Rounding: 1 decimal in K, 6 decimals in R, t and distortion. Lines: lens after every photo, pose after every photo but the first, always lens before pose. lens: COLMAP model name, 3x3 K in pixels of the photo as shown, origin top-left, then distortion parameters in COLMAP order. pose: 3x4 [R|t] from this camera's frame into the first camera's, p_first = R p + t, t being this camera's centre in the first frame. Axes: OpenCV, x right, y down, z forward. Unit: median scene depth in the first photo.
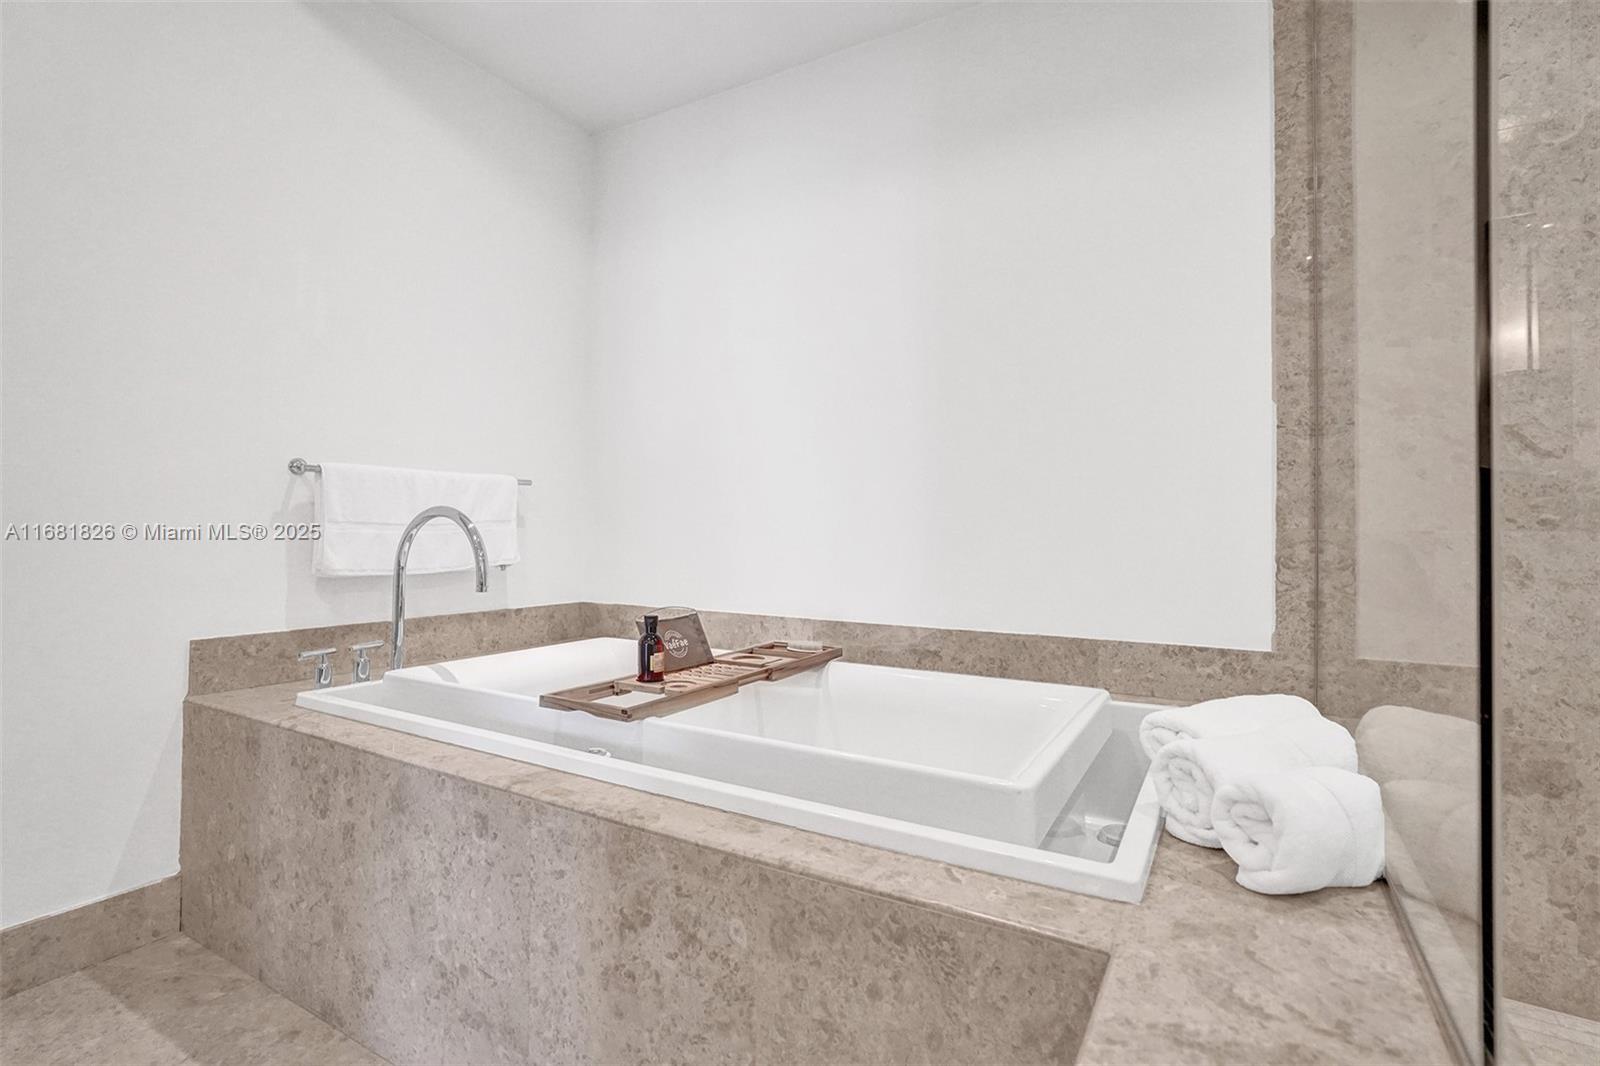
lens RADIAL K [[770.4, 0, 800.0], [0, 770.4, 533.0], [0, 0, 1]] dist [-0.051430, 0.020896]
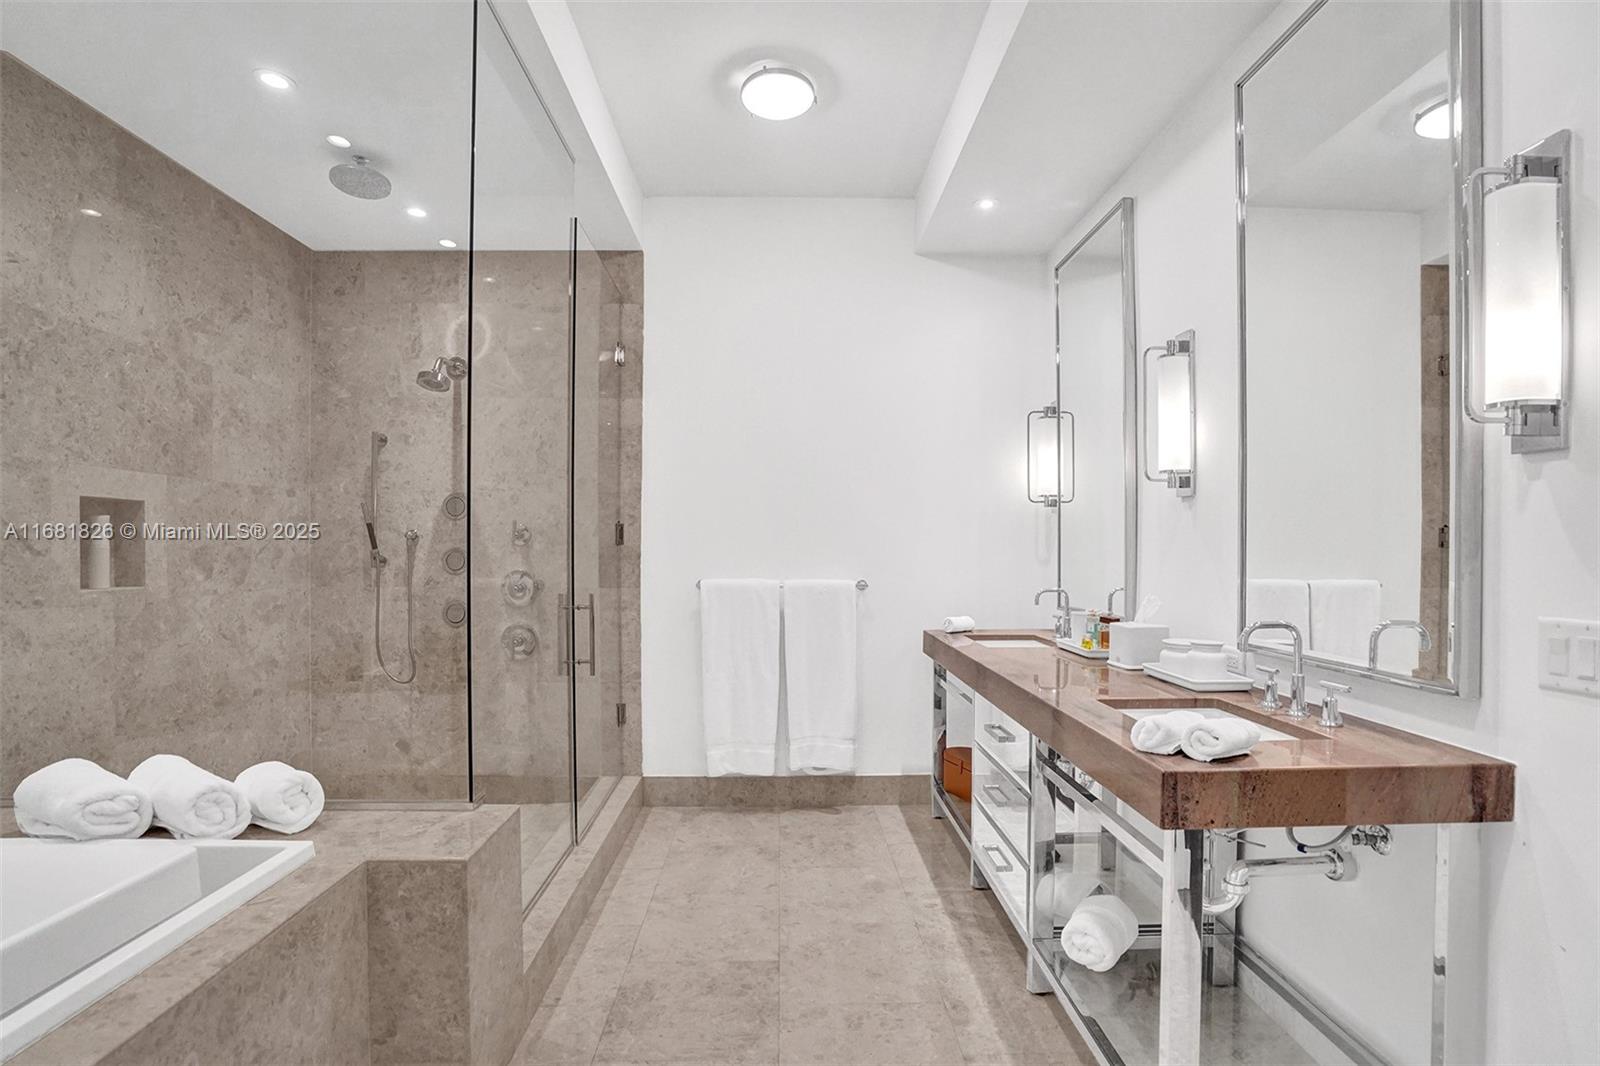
lens RADIAL K [[770.4, 0, 800.0], [0, 770.4, 533.0], [0, 0, 1]] dist [-0.051430, 0.020896]
pose [[-0.528513, -0.001042, 0.848924, -0.936296], [-0.013520, 0.999883, -0.007189, -0.154456], [-0.848817, -0.015277, -0.528466, 0.543346]]
